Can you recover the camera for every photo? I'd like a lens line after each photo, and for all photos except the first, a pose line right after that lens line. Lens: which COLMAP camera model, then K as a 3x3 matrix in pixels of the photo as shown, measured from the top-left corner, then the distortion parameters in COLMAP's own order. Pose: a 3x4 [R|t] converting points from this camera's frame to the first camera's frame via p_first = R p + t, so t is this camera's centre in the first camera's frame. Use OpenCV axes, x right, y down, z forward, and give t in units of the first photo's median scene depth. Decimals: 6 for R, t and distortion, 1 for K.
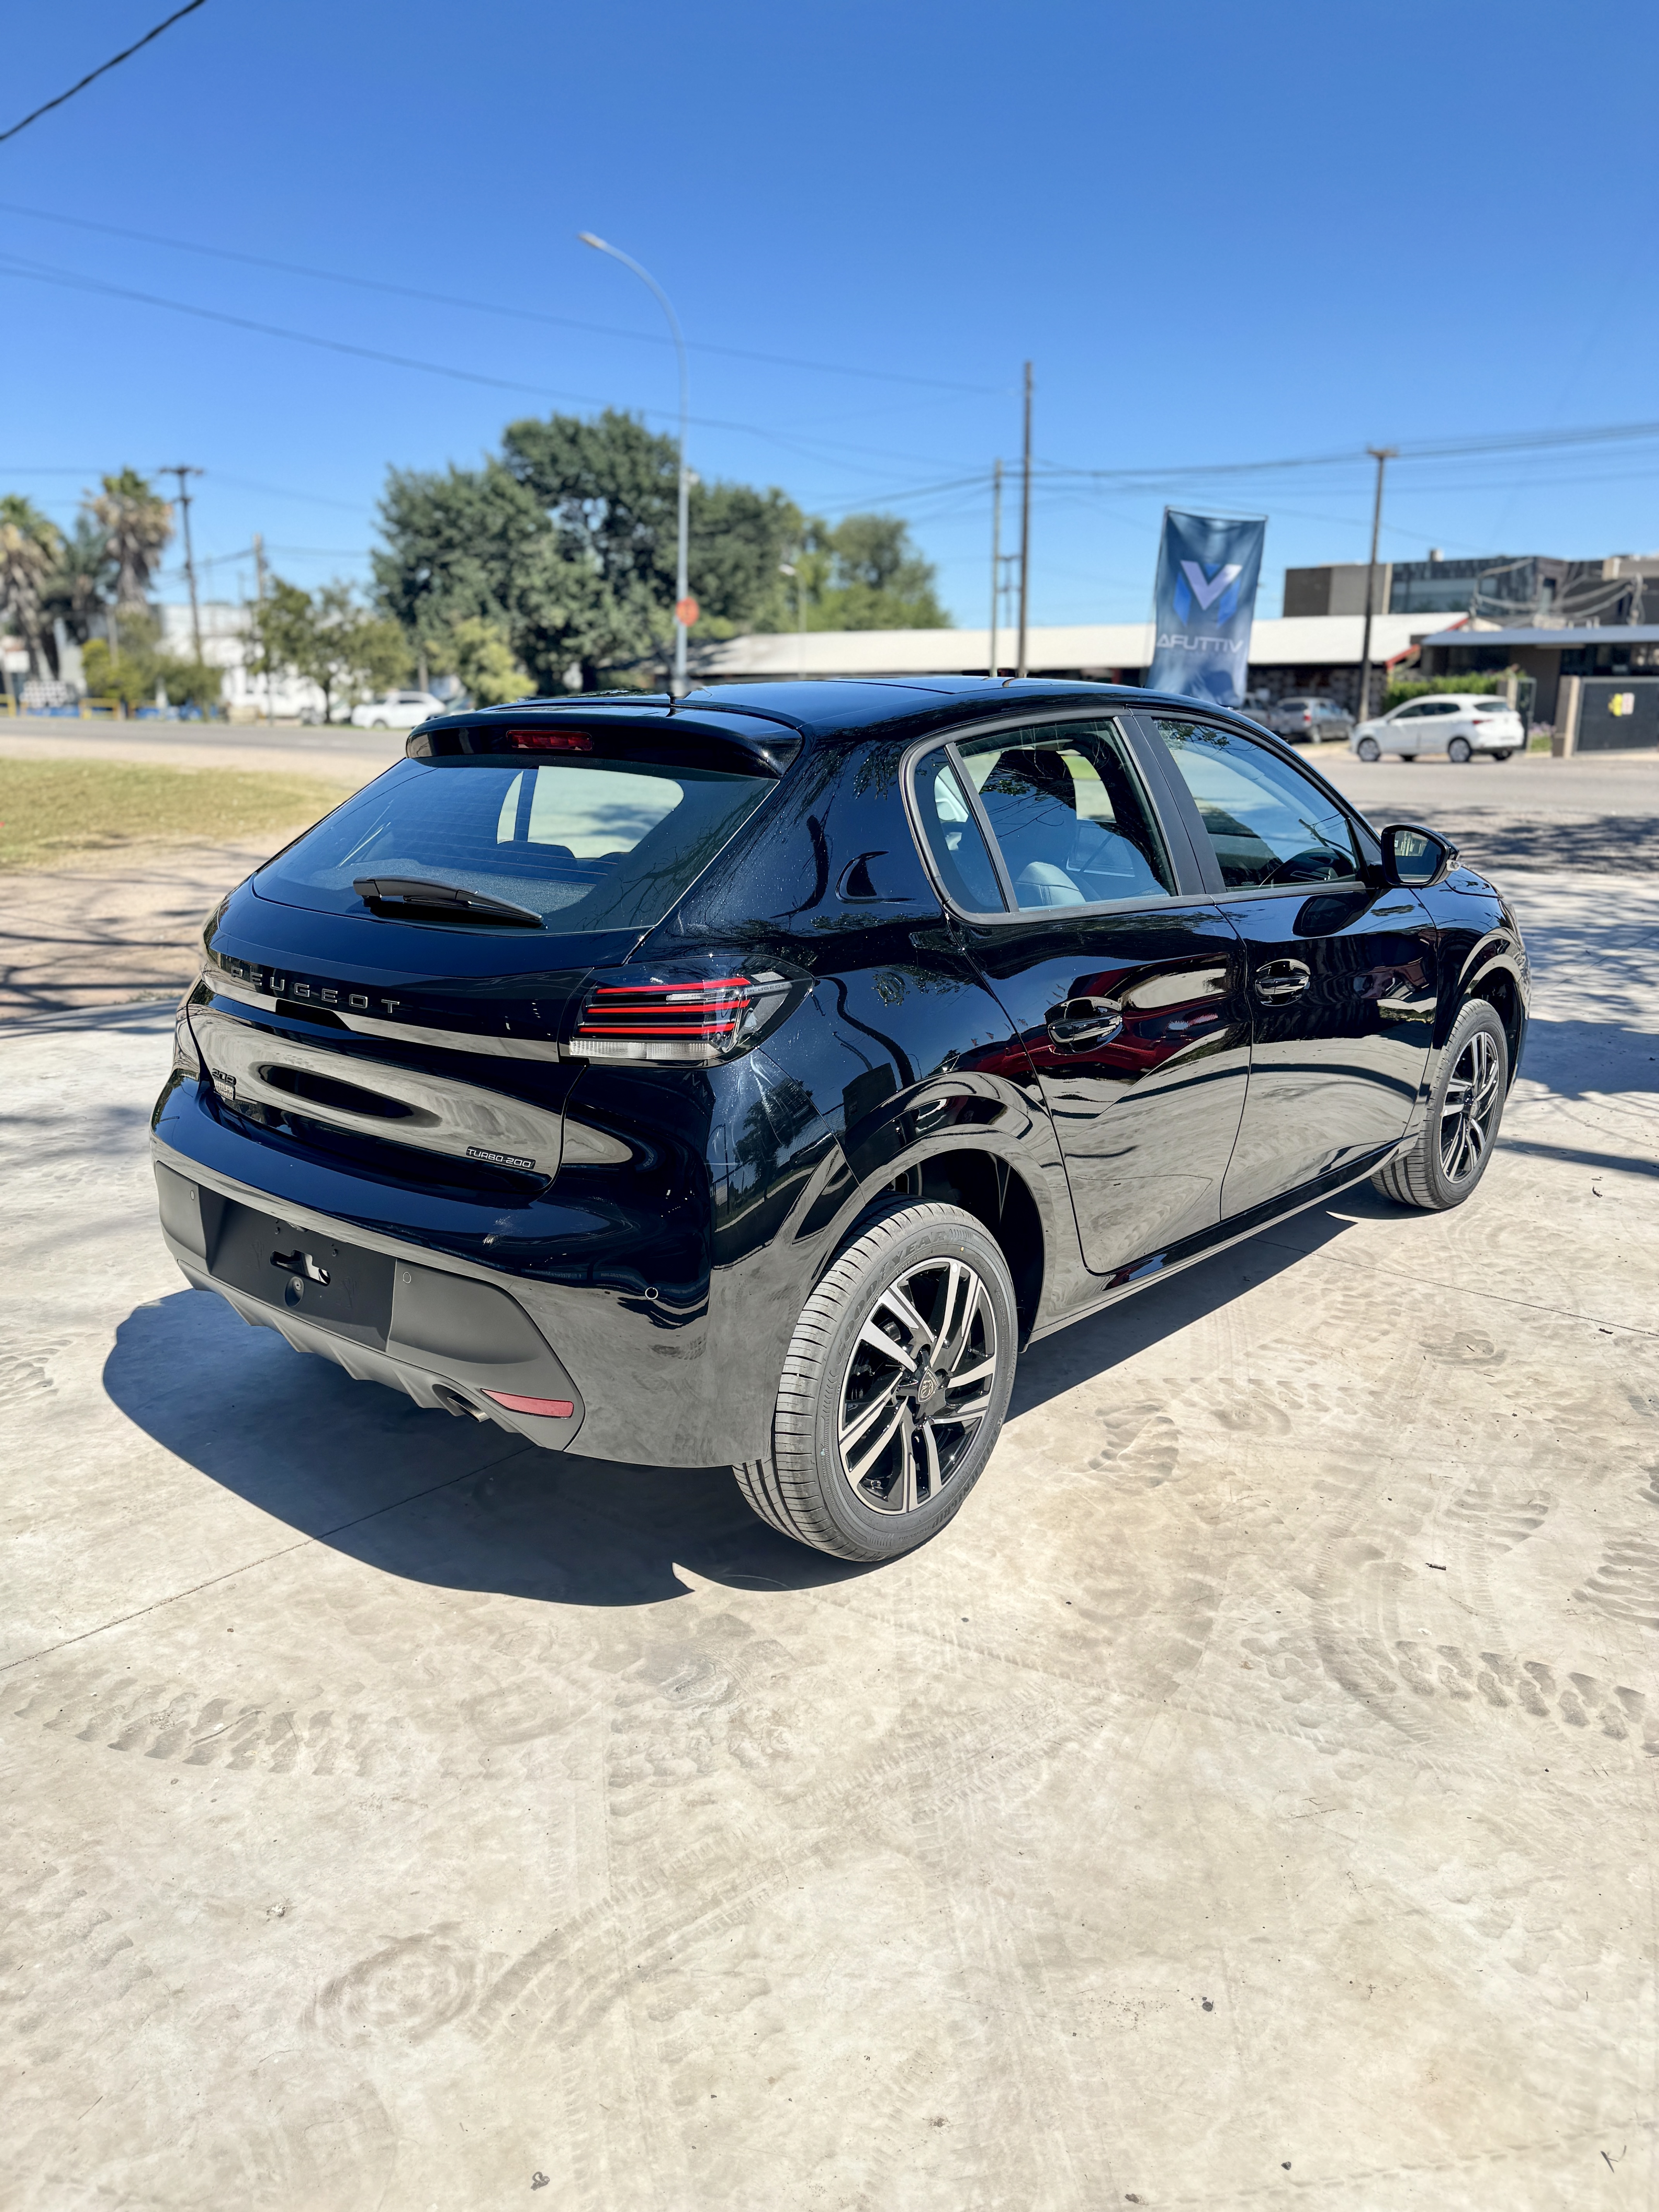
lens RADIAL K [[1544.7, 0, 833.7], [0, 1544.7, 1108.1], [0, 0, 1]] dist [0.058883, -0.073683]
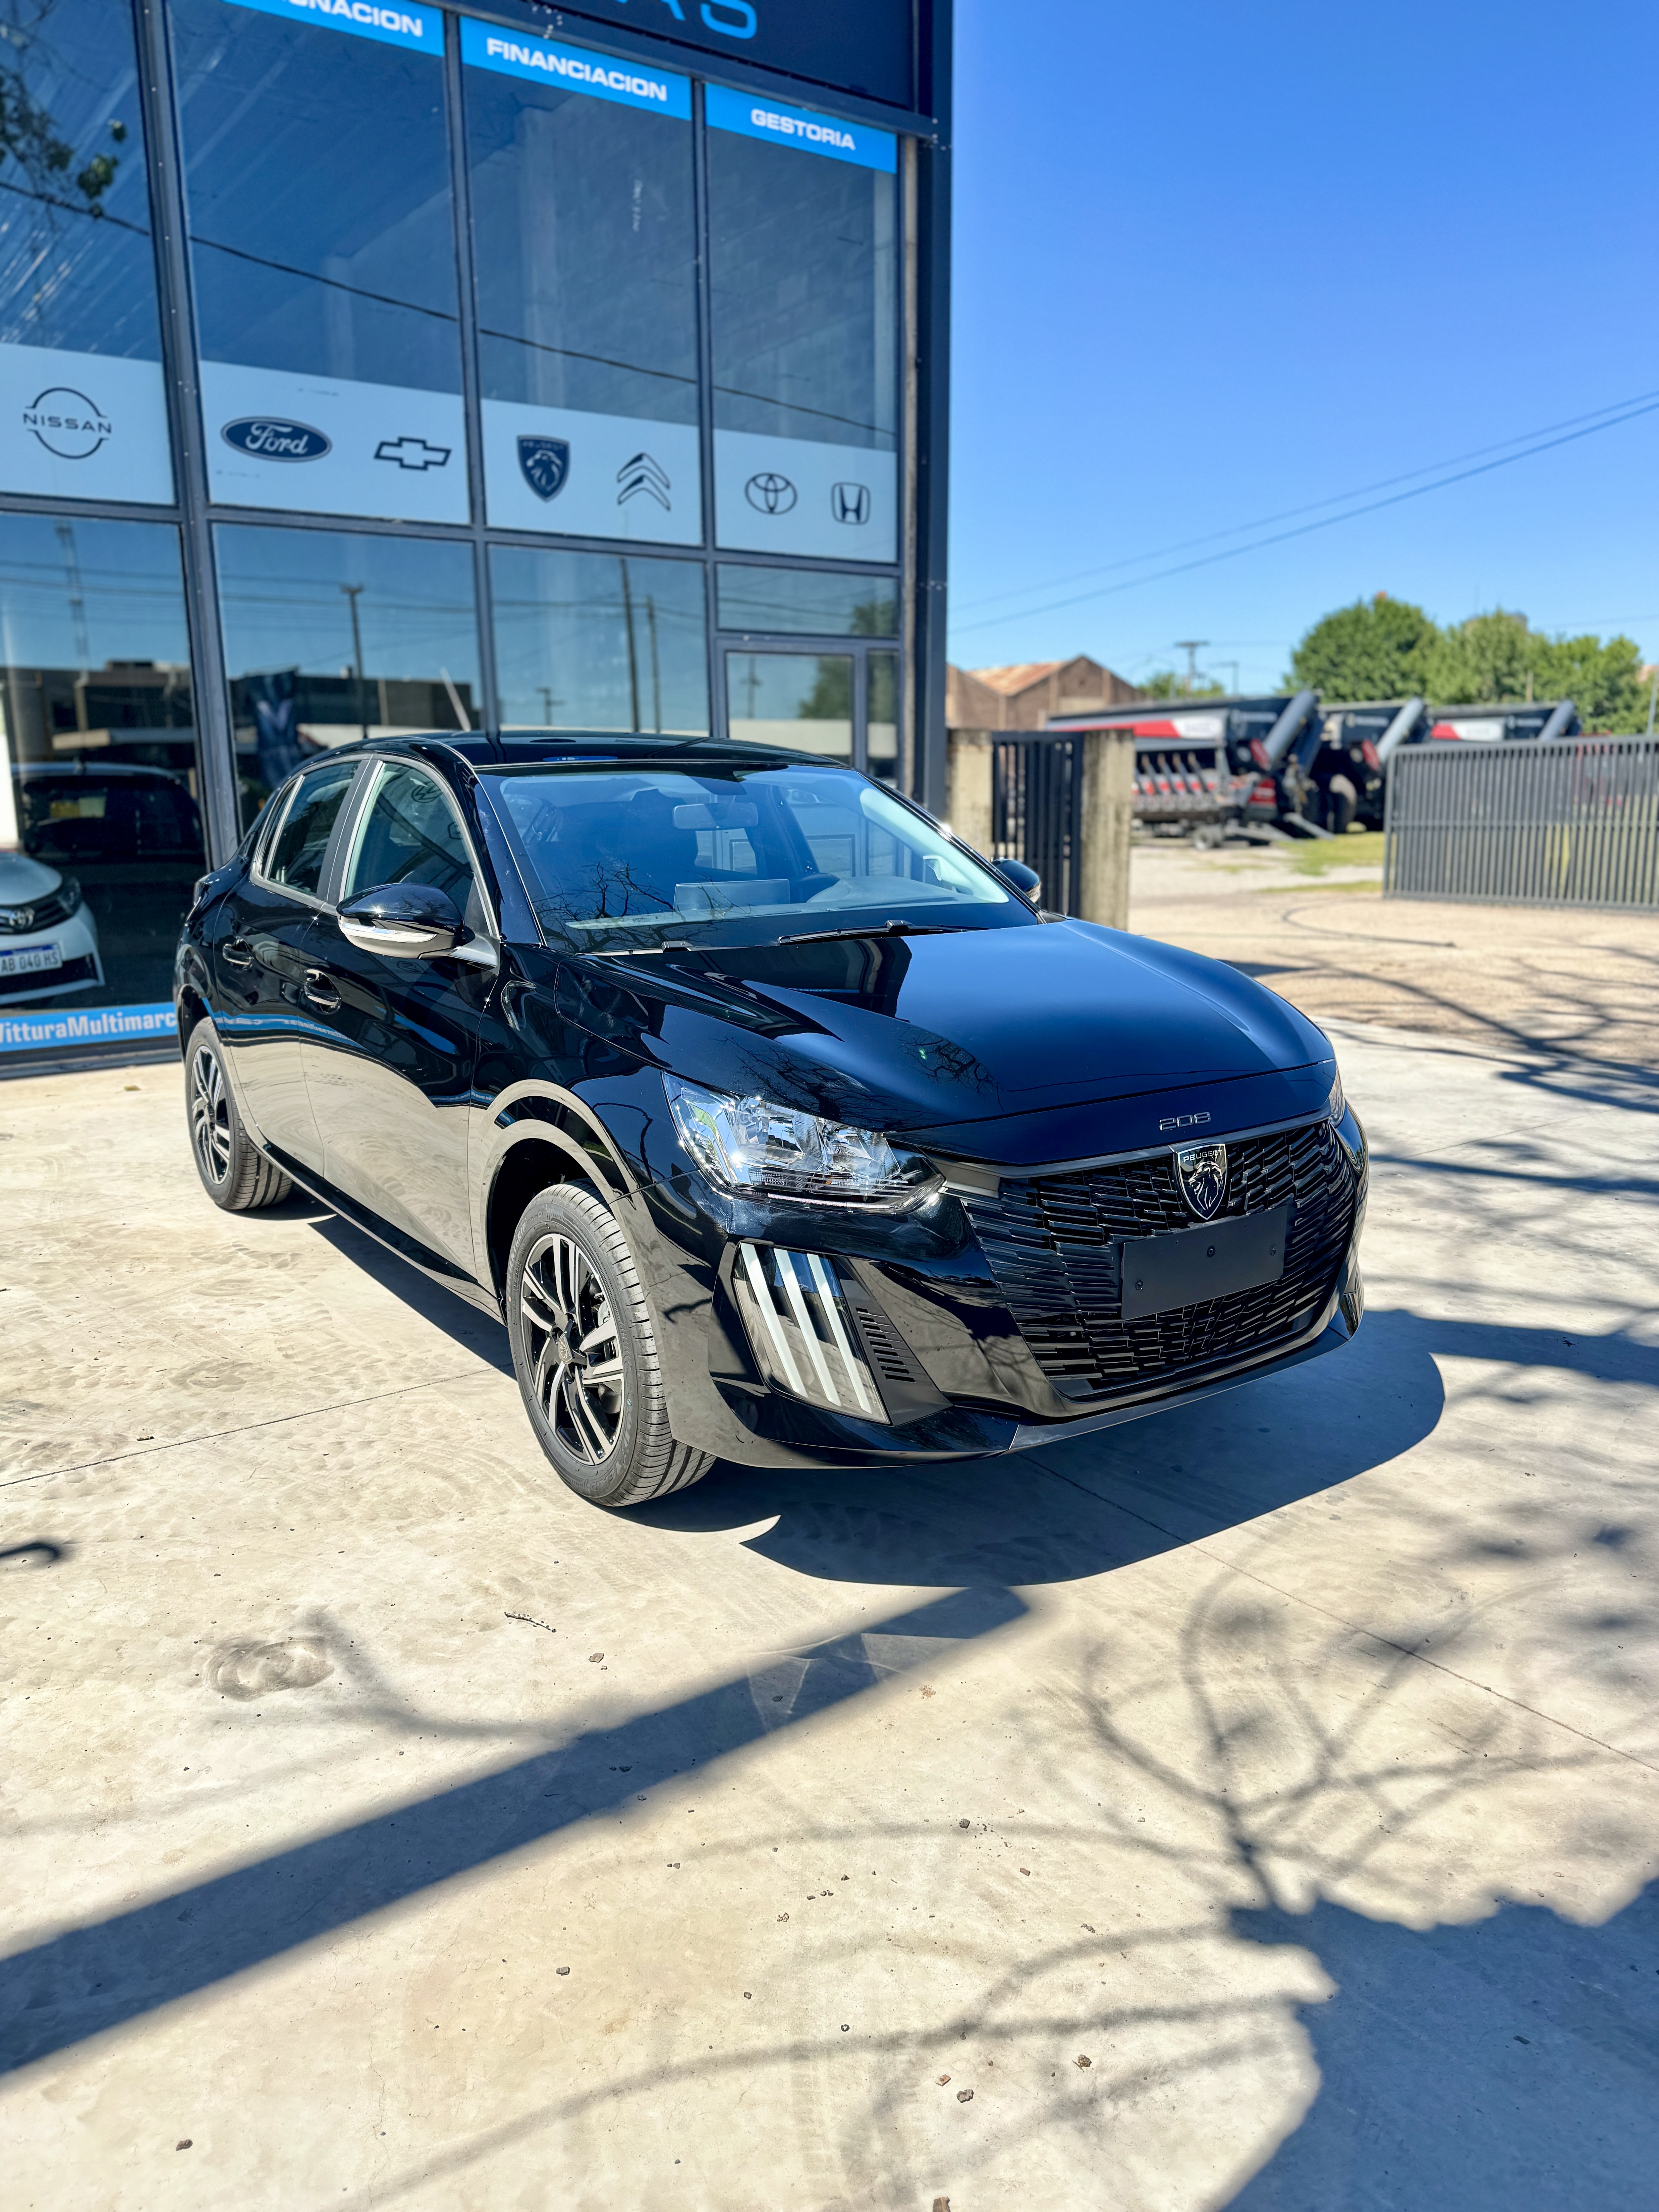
lens RADIAL K [[1538.7, 0, 817.7], [0, 1538.7, 1103.5], [0, 0, 1]] dist [0.082632, -0.121699]
pose [[-0.235622, 0.201167, -0.950797, 1.300358], [-0.235800, 0.937274, 0.256741, -0.381771], [0.942805, 0.284691, -0.173408, 1.568113]]
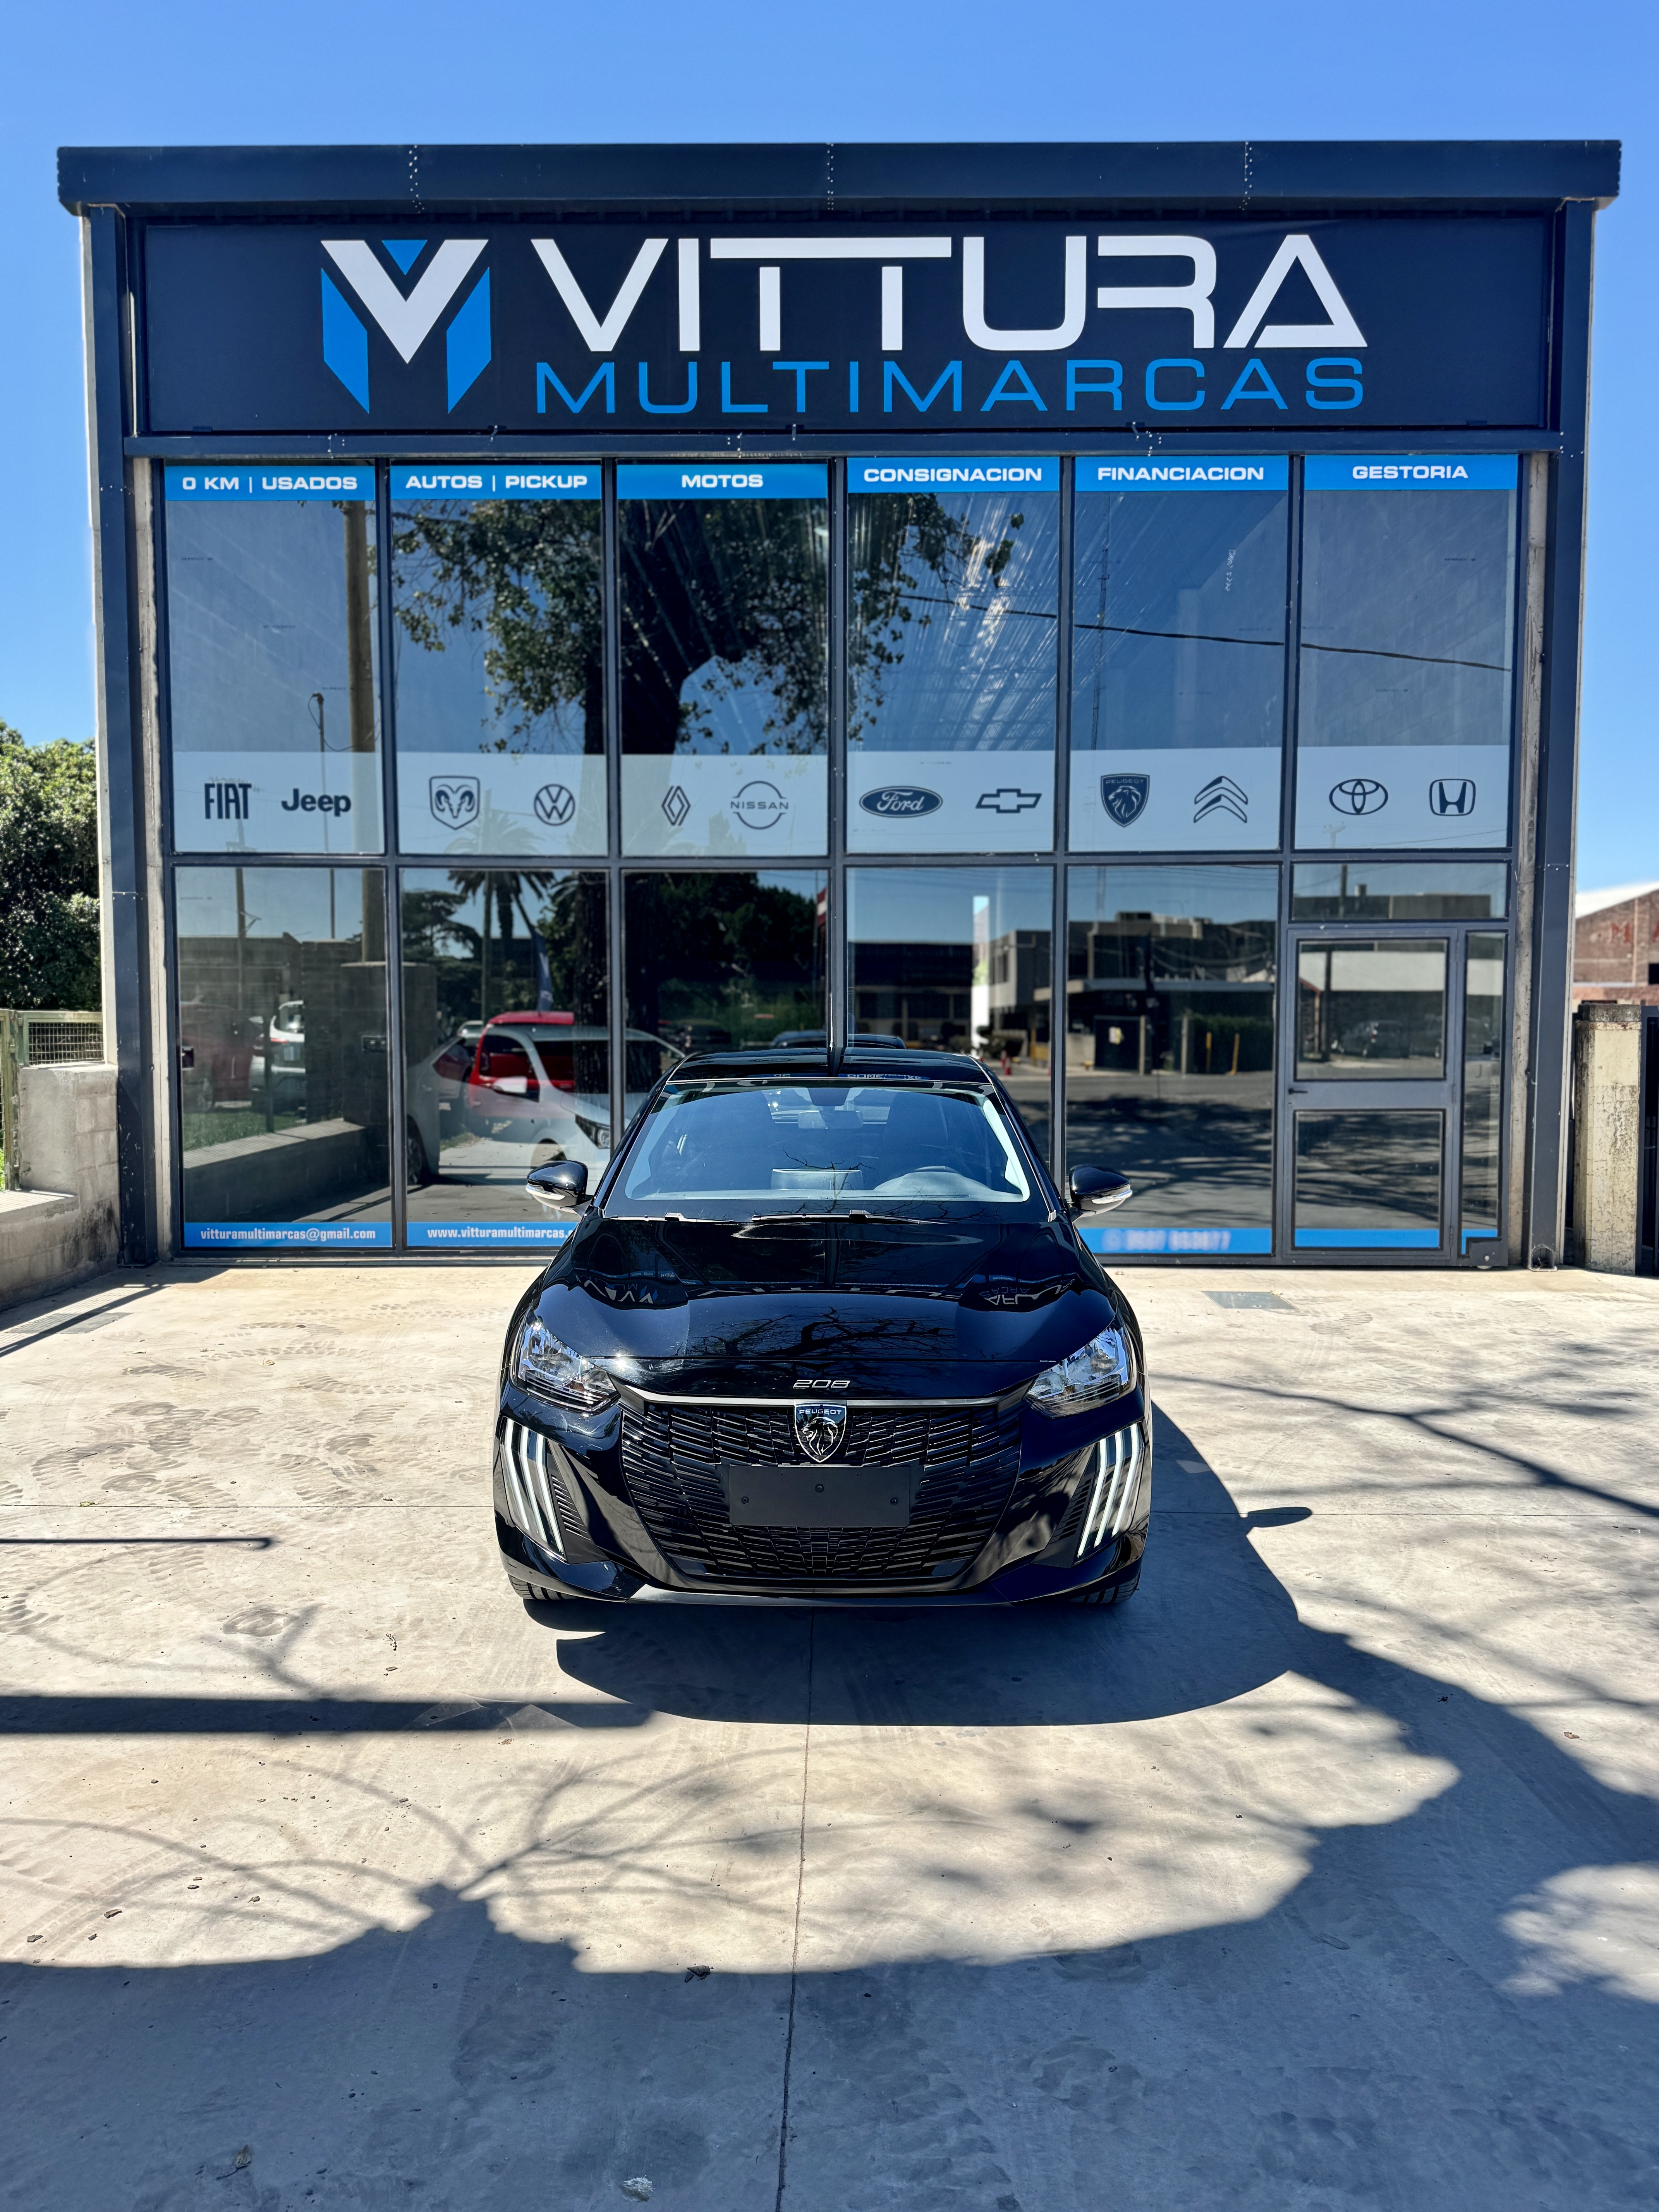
lens RADIAL K [[1536.6, 0, 833.4], [0, 1536.6, 1109.0], [0, 0, 1]] dist [0.081208, -0.113179]
pose [[-0.757373, 0.037340, -0.651914, 1.169372], [-0.166294, 0.954416, 0.247862, -0.652493], [0.631453, 0.296134, -0.716639, 2.309694]]
